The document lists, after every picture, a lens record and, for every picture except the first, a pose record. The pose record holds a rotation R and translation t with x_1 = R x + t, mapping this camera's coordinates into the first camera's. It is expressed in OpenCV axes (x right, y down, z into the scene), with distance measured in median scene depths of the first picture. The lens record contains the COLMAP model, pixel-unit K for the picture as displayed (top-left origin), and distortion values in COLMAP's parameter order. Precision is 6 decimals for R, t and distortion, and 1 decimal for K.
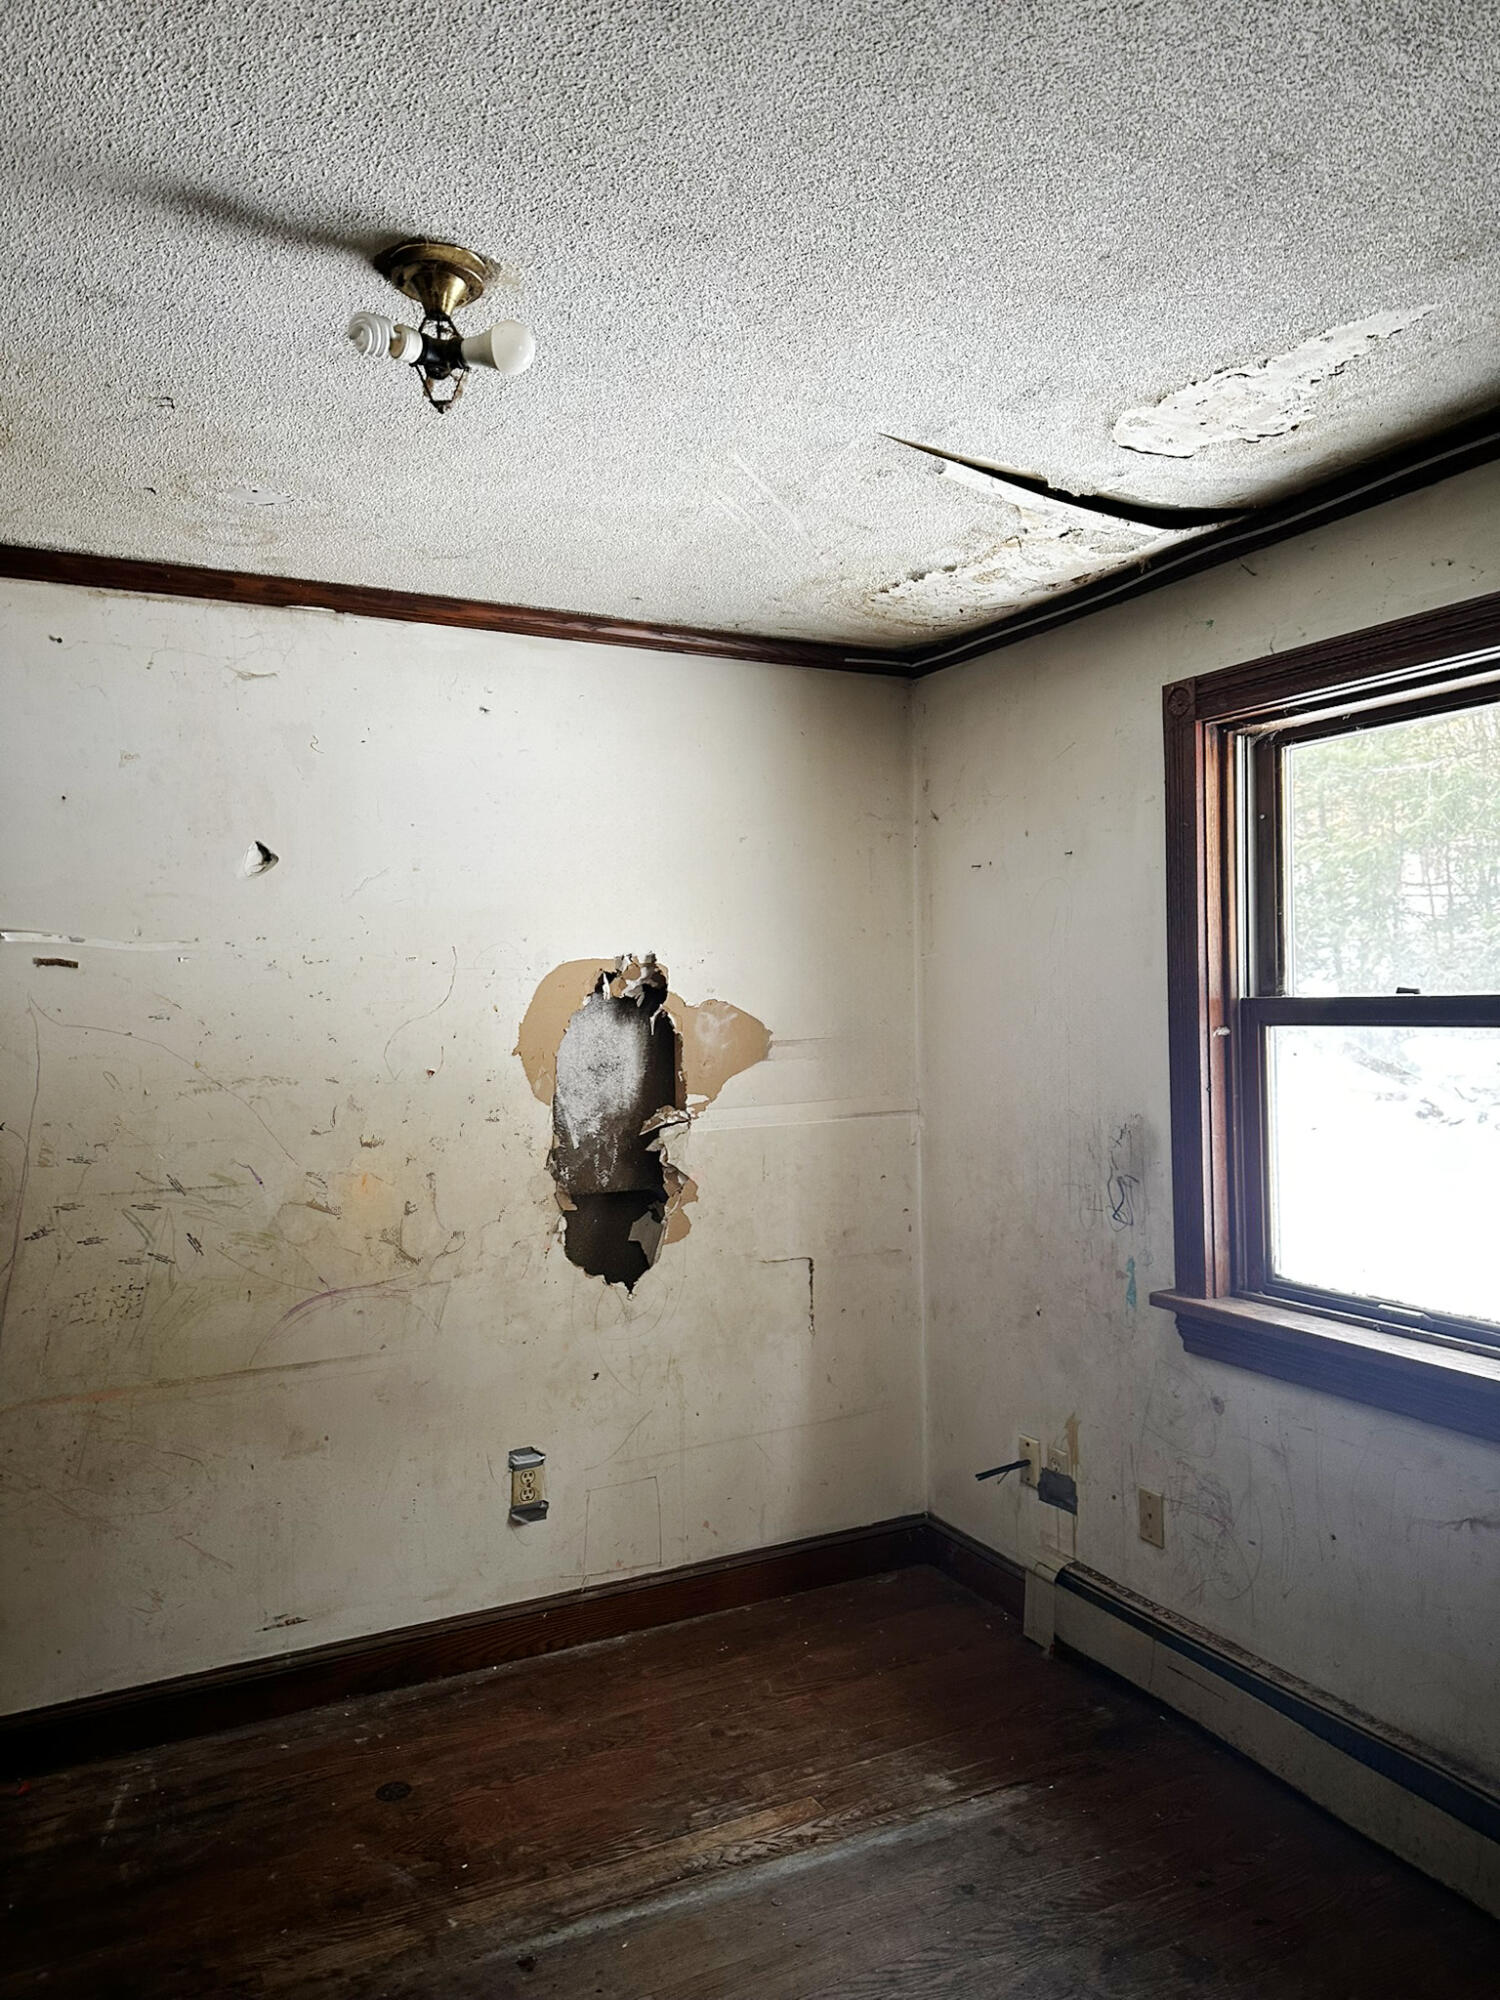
lens RADIAL K [[1389.1, 0, 760.0], [0, 1389.1, 1009.6], [0, 0, 1]] dist [0.074297, -0.092768]
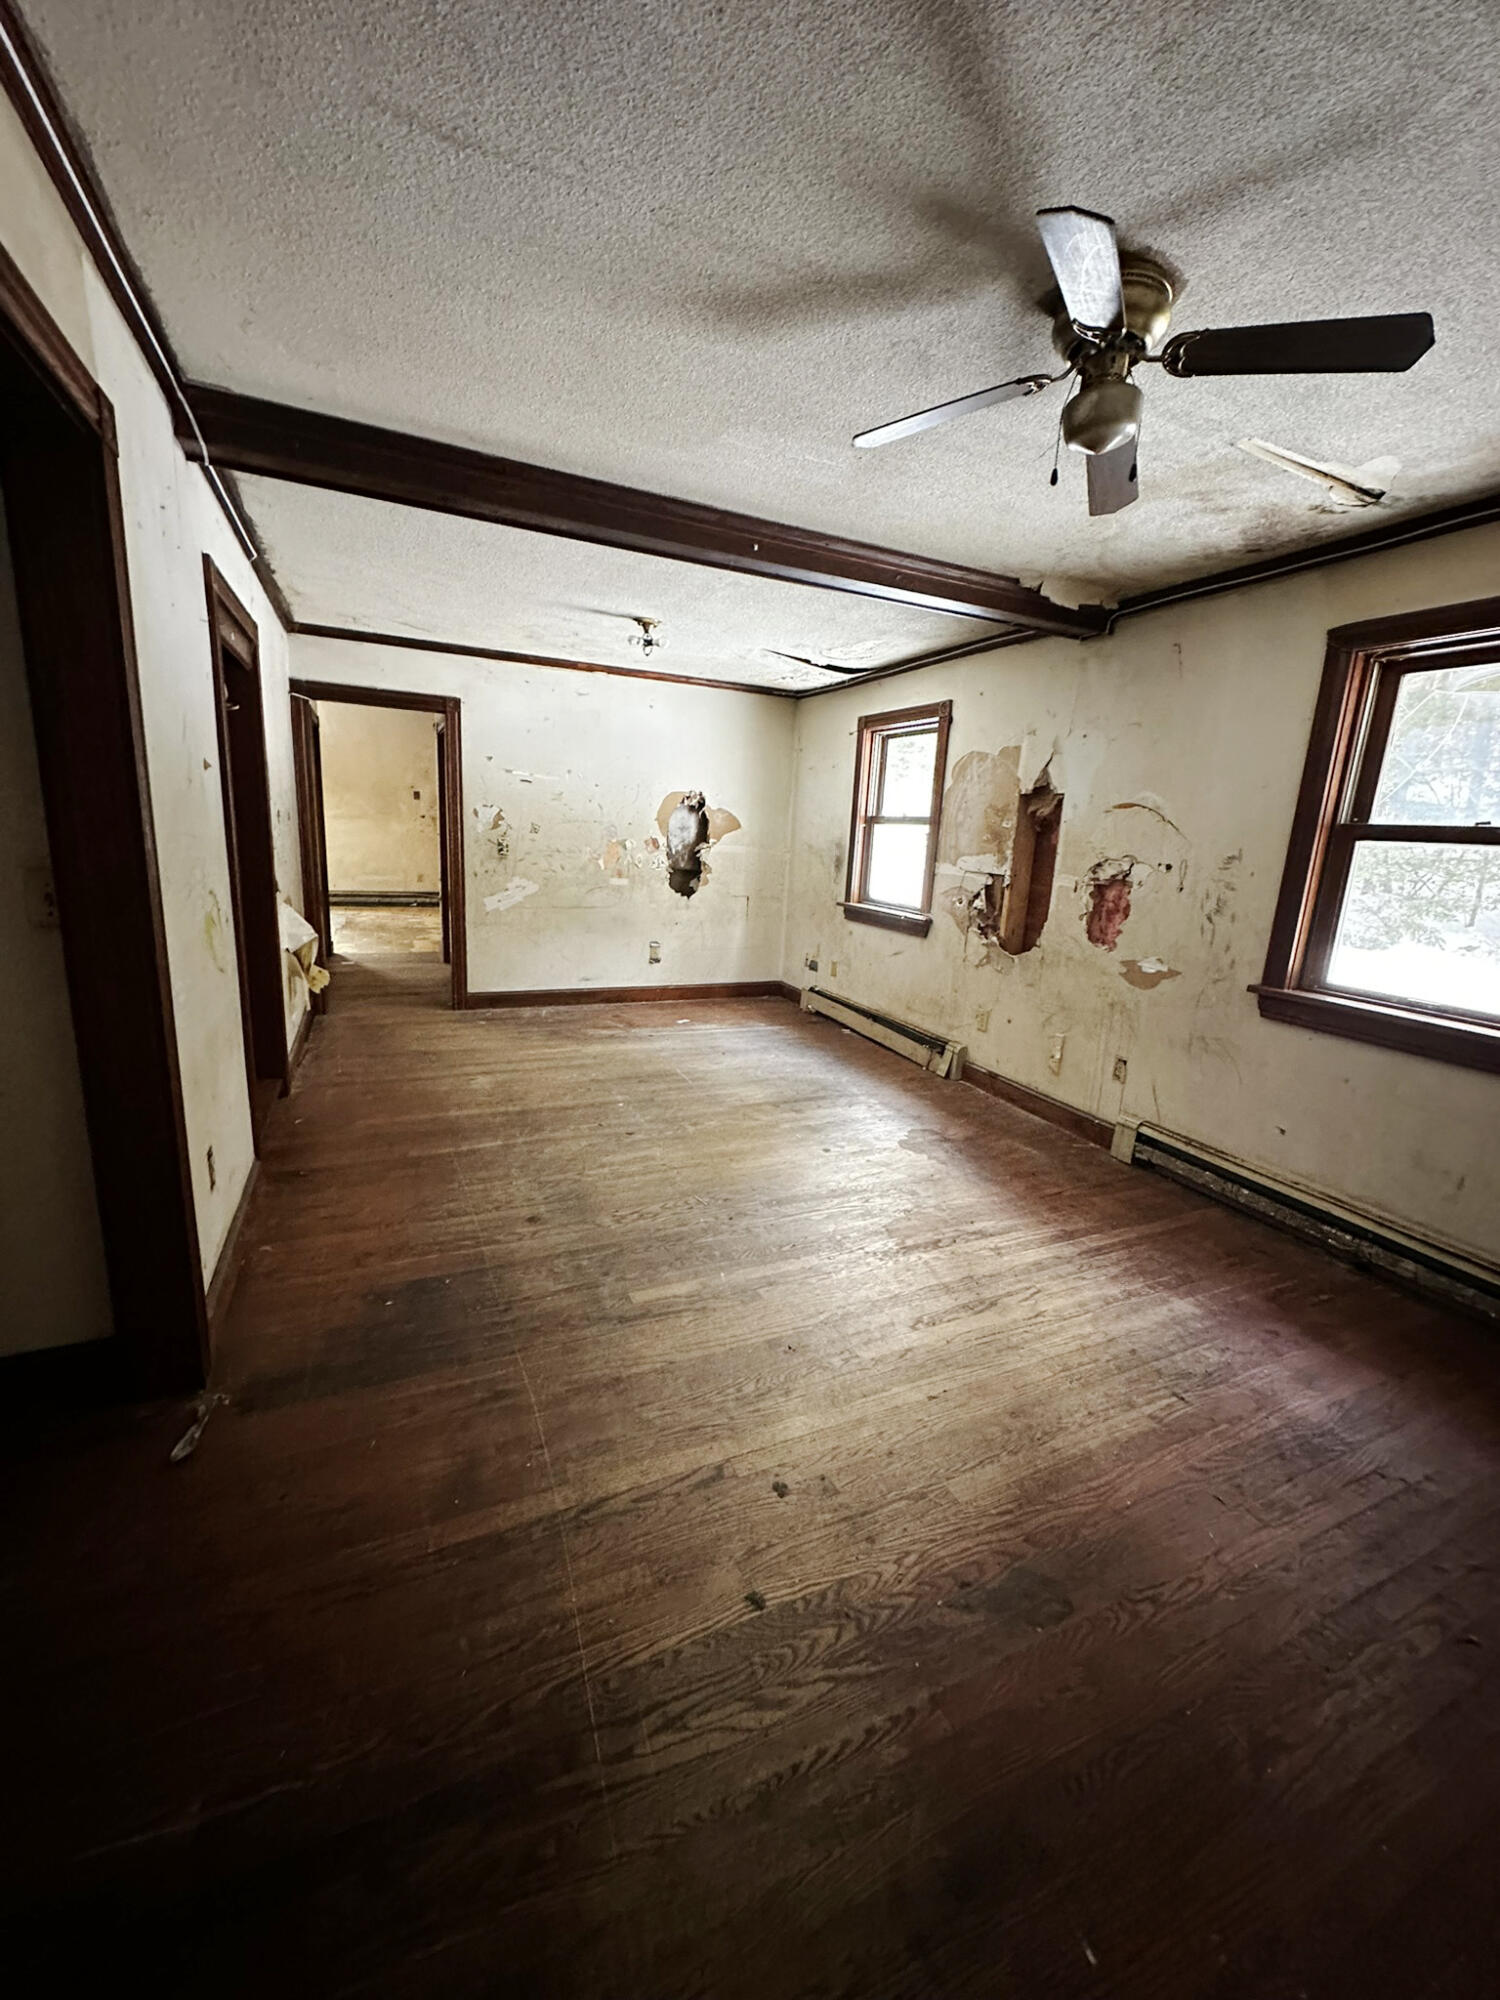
lens RADIAL K [[792.7, 0, 750.0], [0, 792.7, 1000.0], [0, 0, 1]] dist [-0.000268, 0.000659]
pose [[0.996275, 0.076061, -0.040633, 0.146334], [-0.066333, 0.977033, 0.202498, 0.051845], [0.055102, -0.199049, 0.978439, -0.863909]]
